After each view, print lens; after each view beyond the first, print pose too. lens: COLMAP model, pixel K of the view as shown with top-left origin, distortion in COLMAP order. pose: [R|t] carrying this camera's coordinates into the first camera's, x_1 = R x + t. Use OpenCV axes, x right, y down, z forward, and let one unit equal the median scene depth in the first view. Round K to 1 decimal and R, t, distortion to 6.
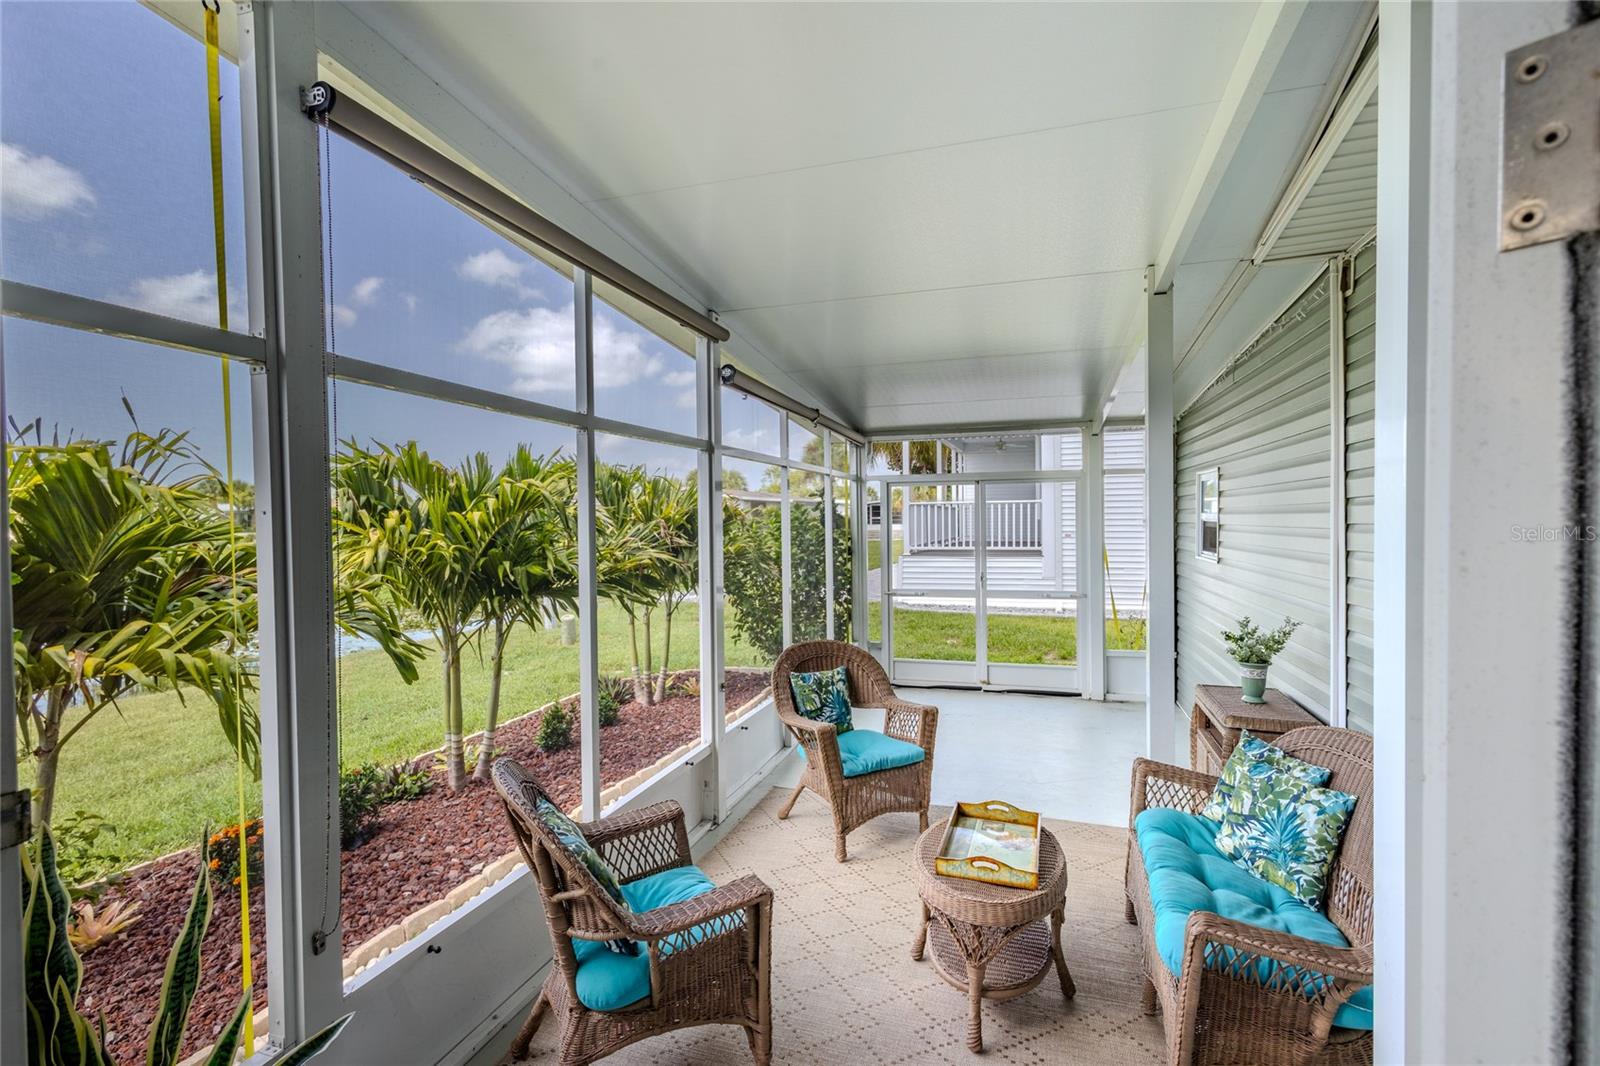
lens RADIAL K [[744.4, 0, 800.9], [0, 744.4, 530.6], [0, 0, 1]] dist [-0.001823, 0.000372]
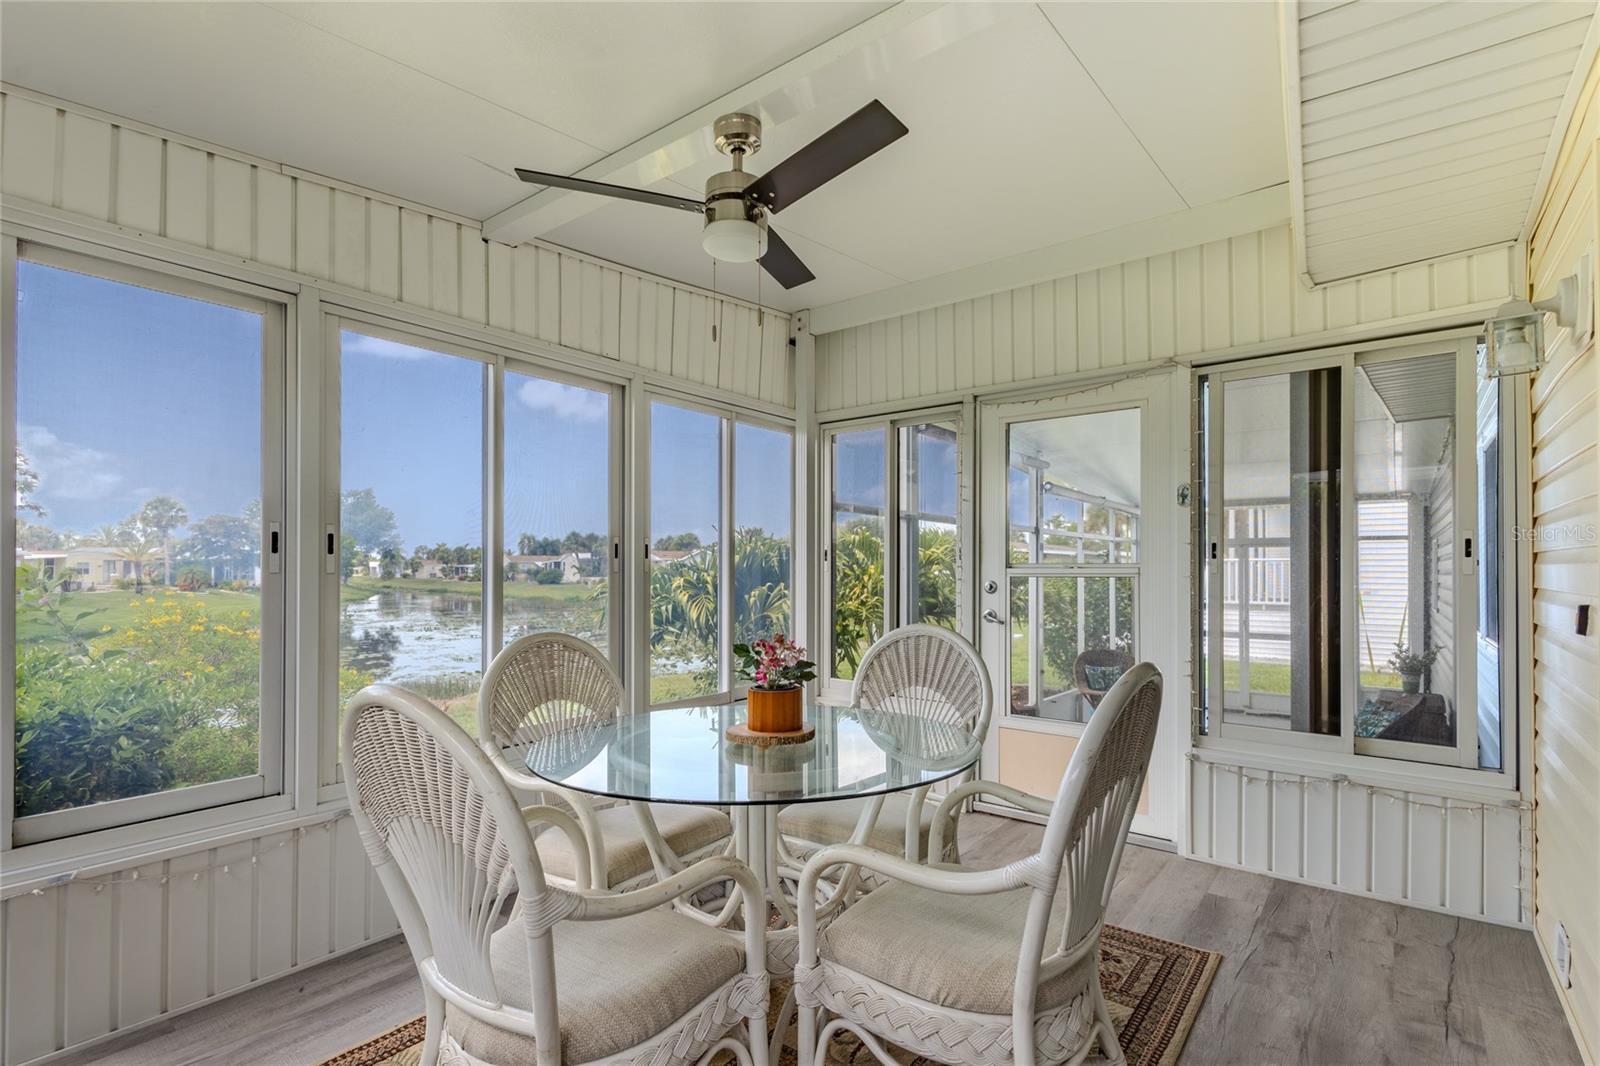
lens RADIAL K [[744.4, 0, 797.3], [0, 744.4, 572.4], [0, 0, 1]] dist [-0.001823, 0.000372]
pose [[0.933151, 0.013231, -0.359241, -0.011714], [-0.018663, 0.999758, -0.011659, 0.008707], [0.359000, 0.017584, 0.933172, -0.458511]]
